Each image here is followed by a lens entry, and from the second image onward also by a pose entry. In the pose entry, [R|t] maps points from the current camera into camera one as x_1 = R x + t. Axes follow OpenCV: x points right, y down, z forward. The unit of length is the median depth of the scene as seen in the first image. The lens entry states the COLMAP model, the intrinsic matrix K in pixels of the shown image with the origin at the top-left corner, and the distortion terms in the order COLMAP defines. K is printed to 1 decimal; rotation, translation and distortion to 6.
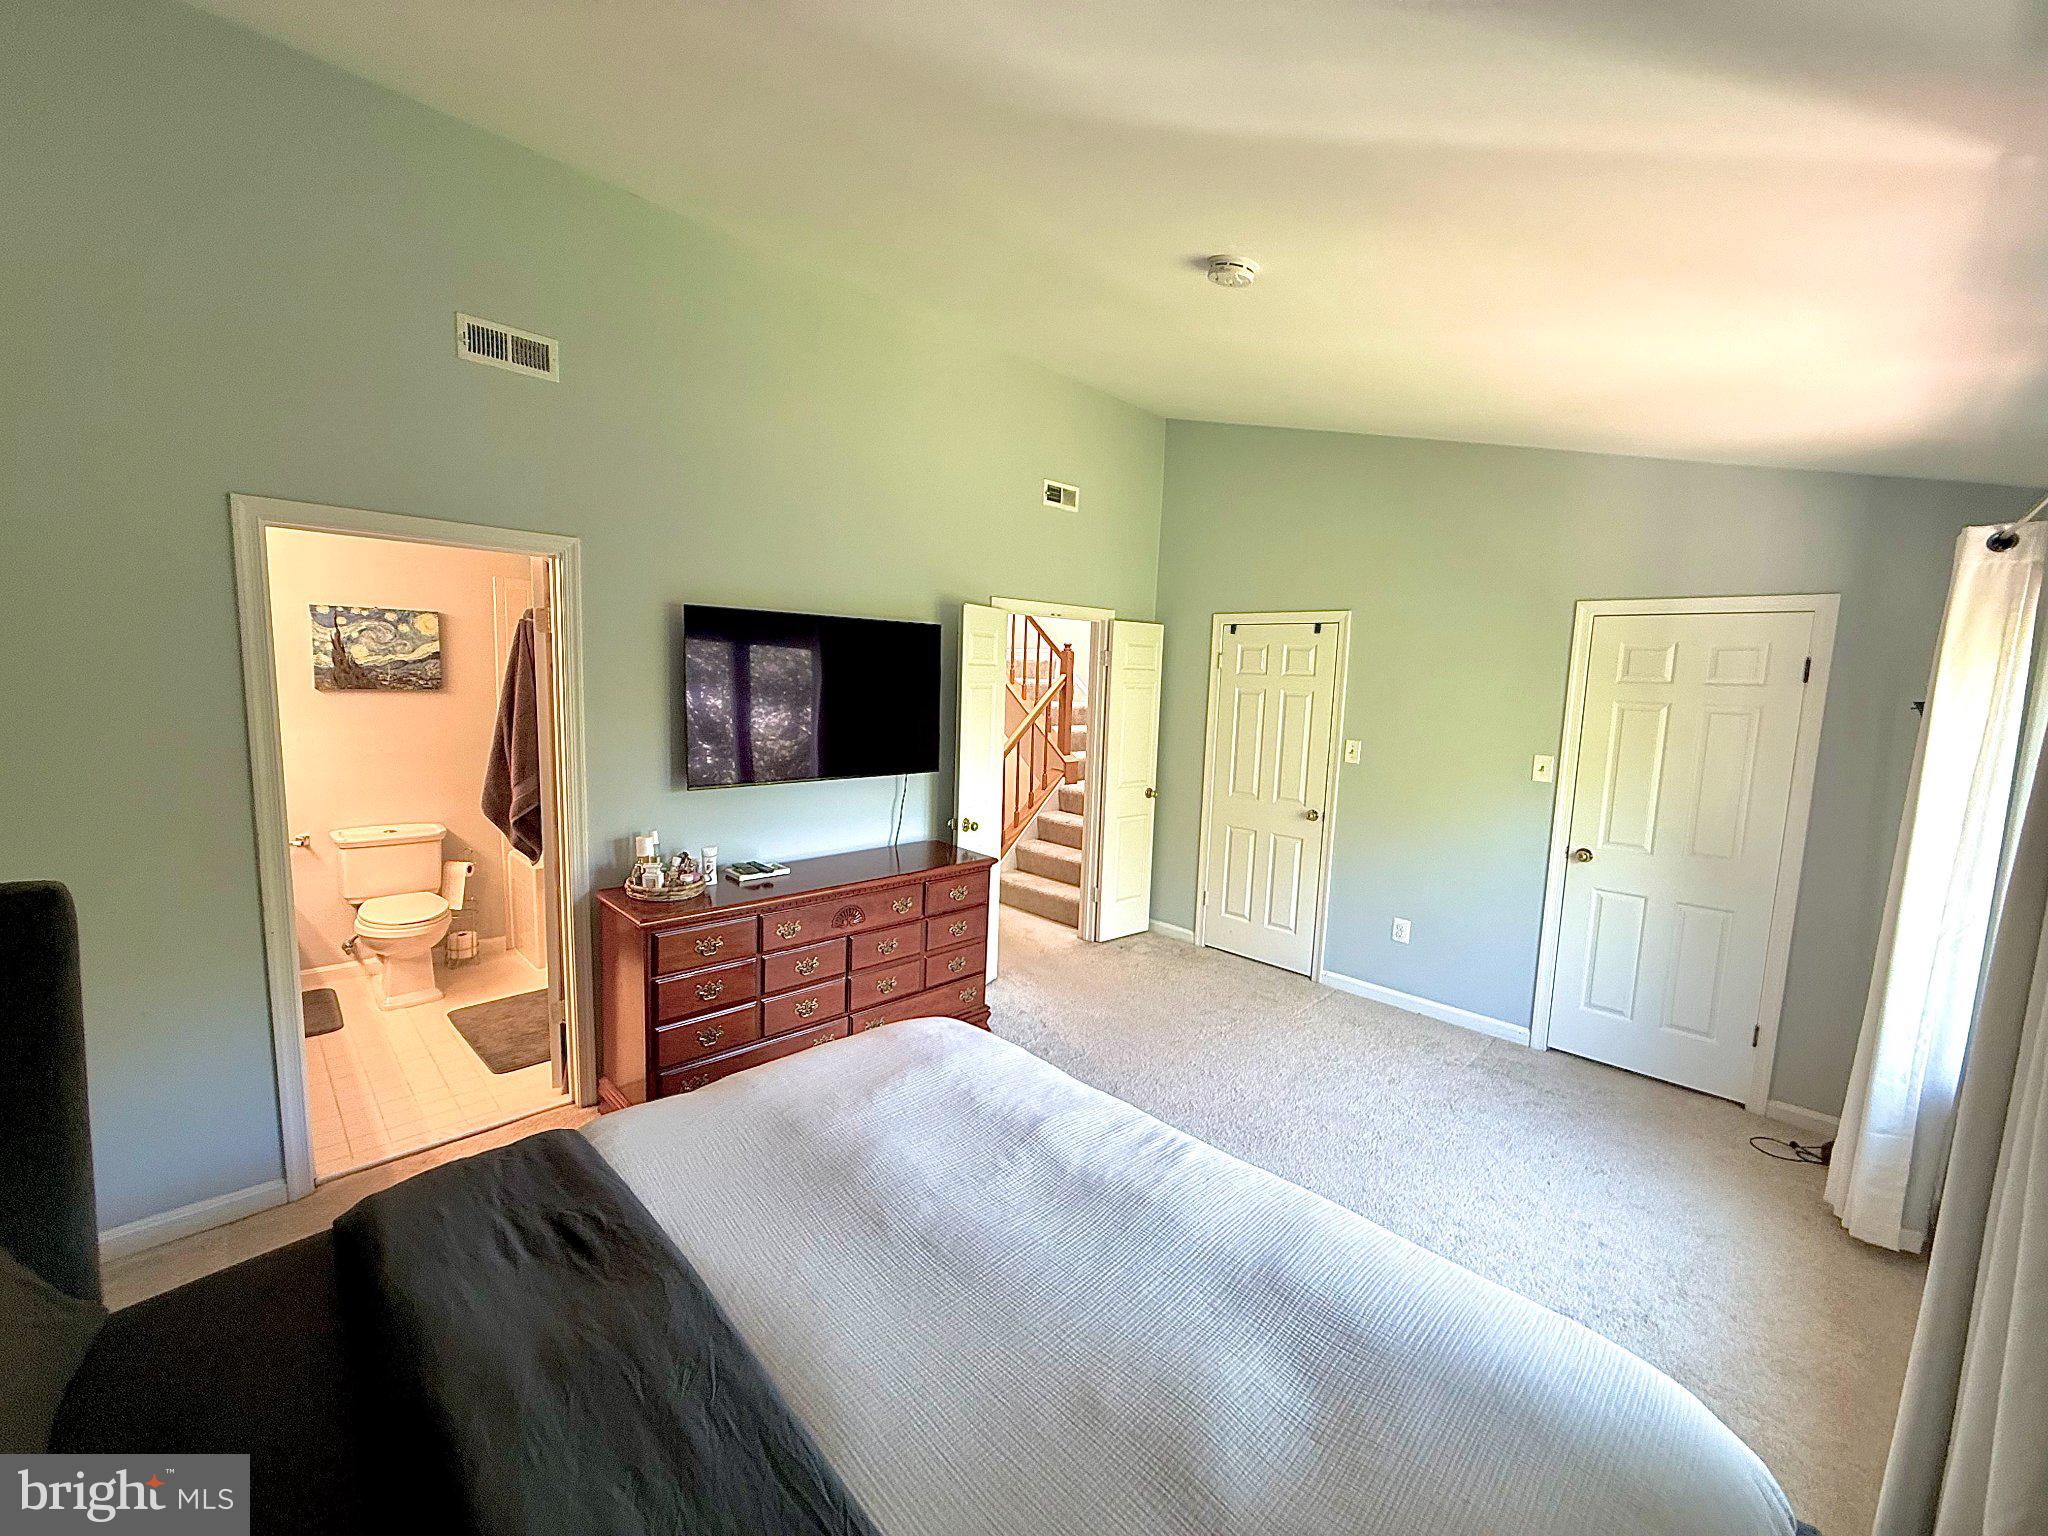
lens RADIAL K [[807.1, 0, 1016.5], [0, 807.1, 758.9], [0, 0, 1]] dist [-0.001999, 0.000129]
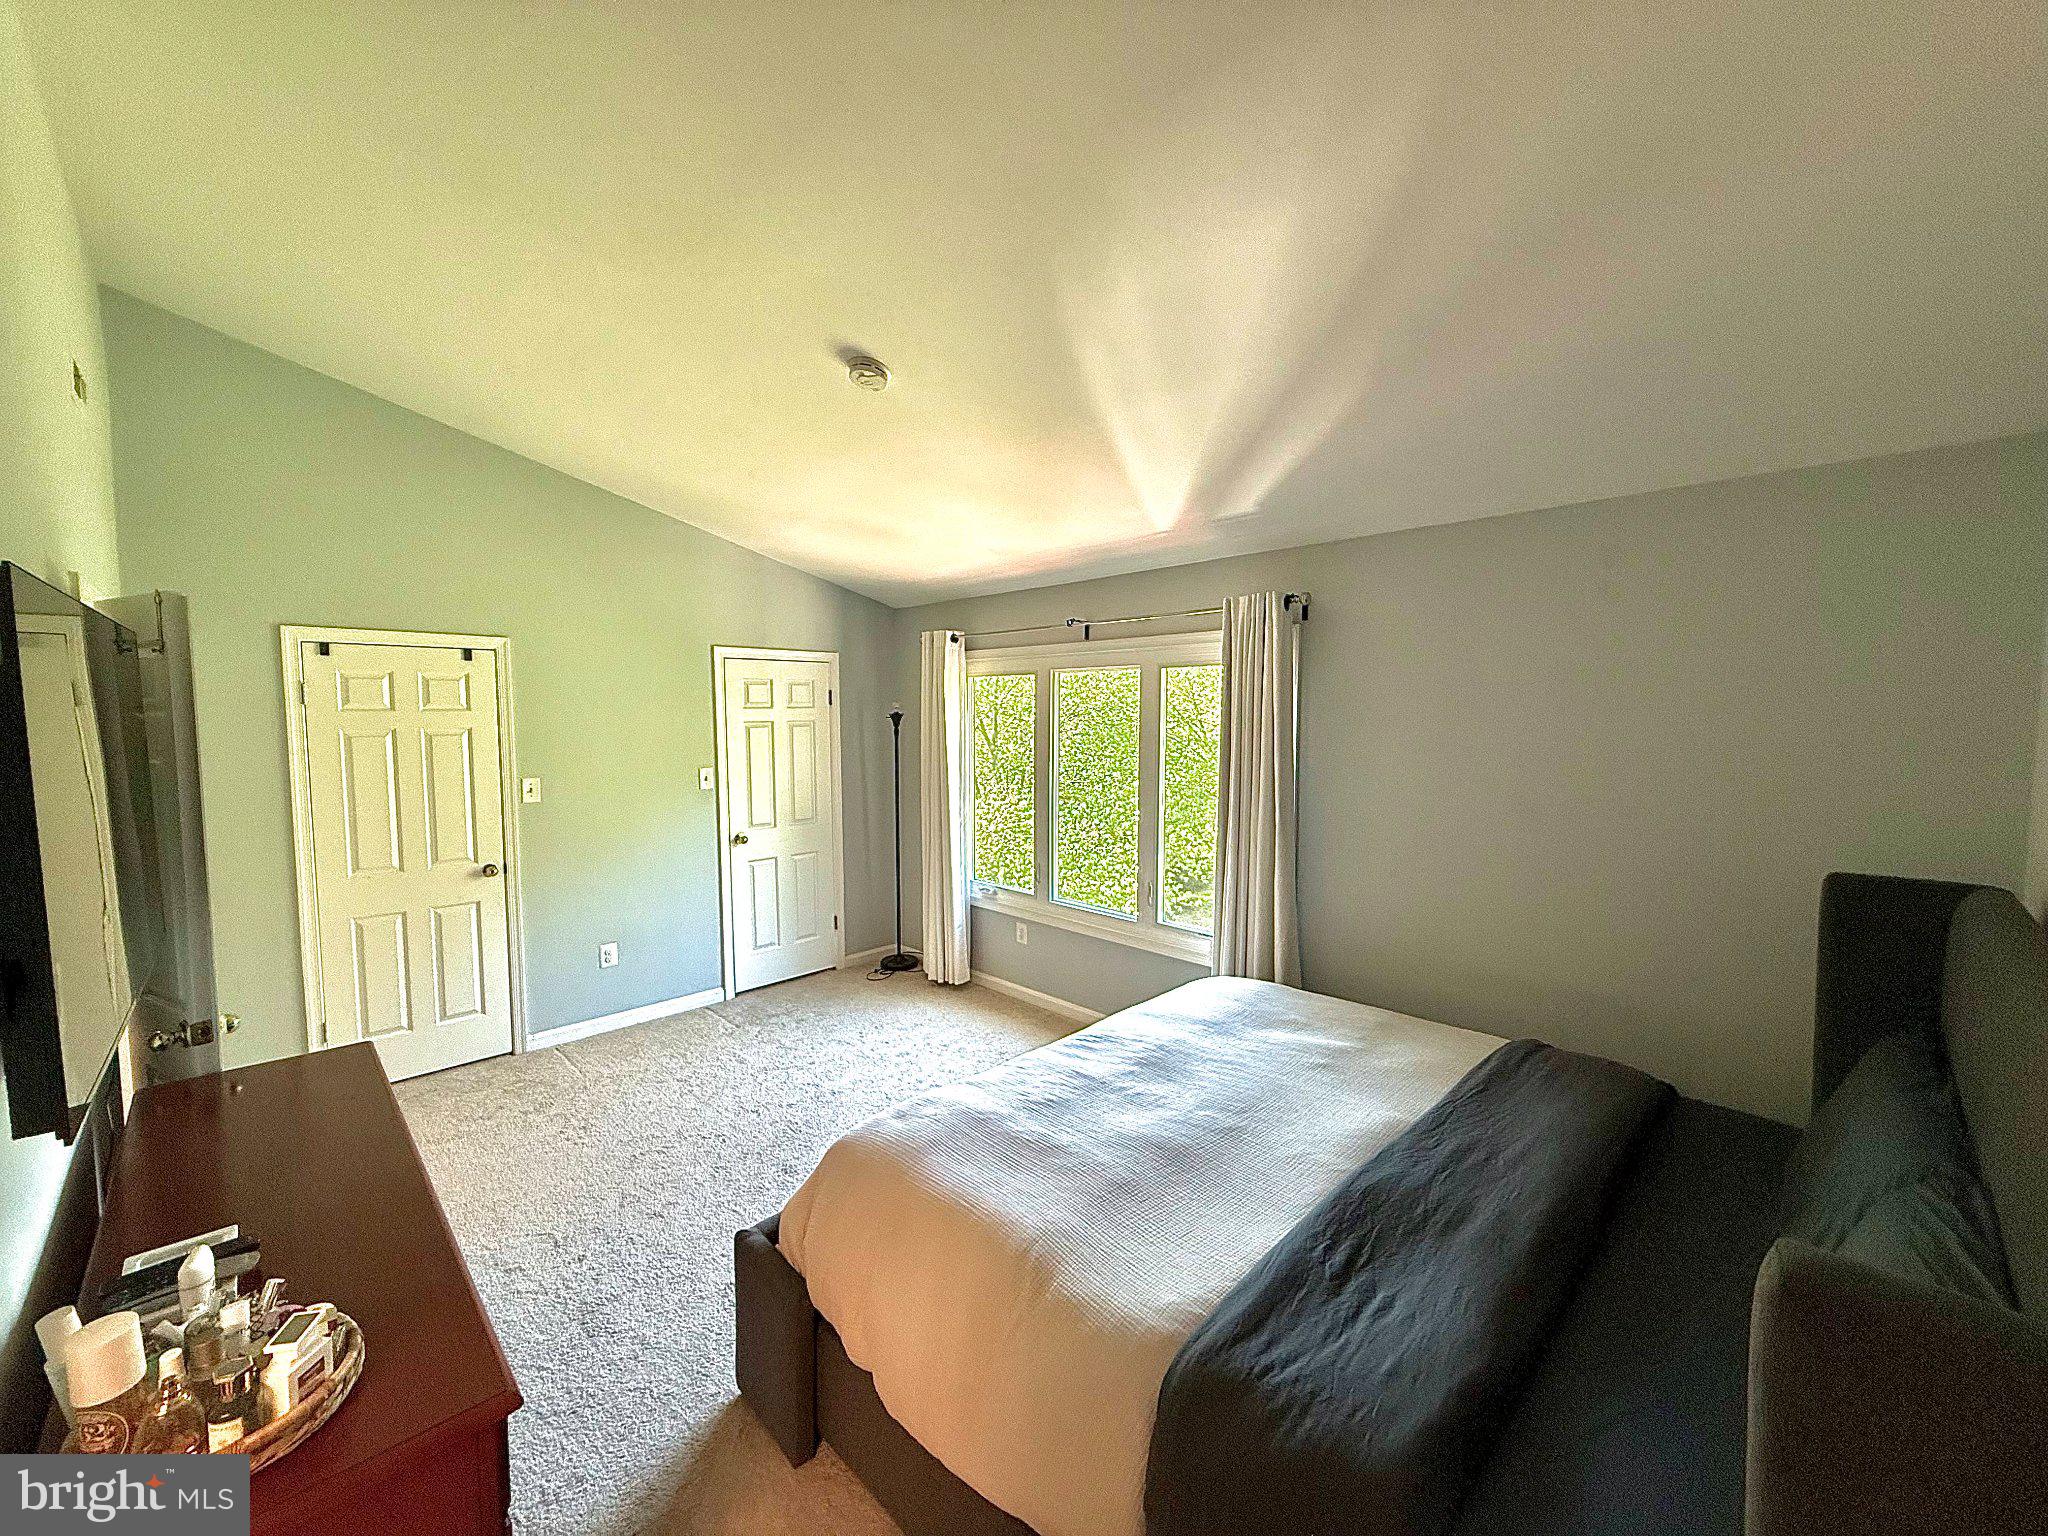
lens RADIAL K [[807.1, 0, 1013.6], [0, 807.1, 758.9], [0, 0, 1]] dist [-0.001999, 0.000129]
pose [[0.017494, -0.095287, 0.995296, -0.555212], [0.109358, 0.989659, 0.092825, -0.078897], [-0.993848, 0.107220, 0.027734, 0.476089]]
